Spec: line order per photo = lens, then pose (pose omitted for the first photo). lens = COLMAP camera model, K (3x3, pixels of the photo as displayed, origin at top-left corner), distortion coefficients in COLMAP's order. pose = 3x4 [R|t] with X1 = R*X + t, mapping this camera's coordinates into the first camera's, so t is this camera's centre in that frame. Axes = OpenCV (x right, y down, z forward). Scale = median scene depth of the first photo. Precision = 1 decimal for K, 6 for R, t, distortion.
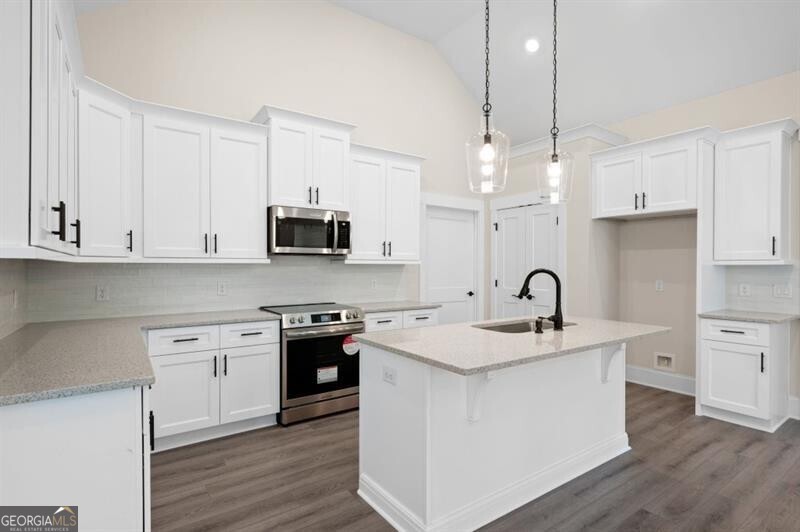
lens RADIAL K [[397.7, 0, 400.0], [0, 397.7, 266.0], [0, 0, 1]] dist [0.000426, -0.000027]
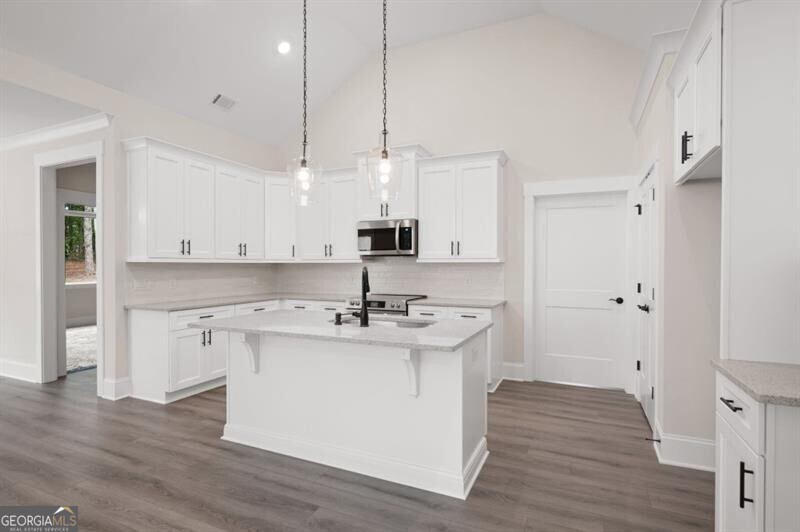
lens RADIAL K [[390.4, 0, 400.0], [0, 390.4, 266.0], [0, 0, 1]] dist [0.002494, 0.000152]
pose [[0.517748, 0.001007, -0.855533, 0.950711], [-0.000951, 0.999999, 0.000602, 0.004843], [0.855533, 0.000502, 0.517749, 0.409242]]
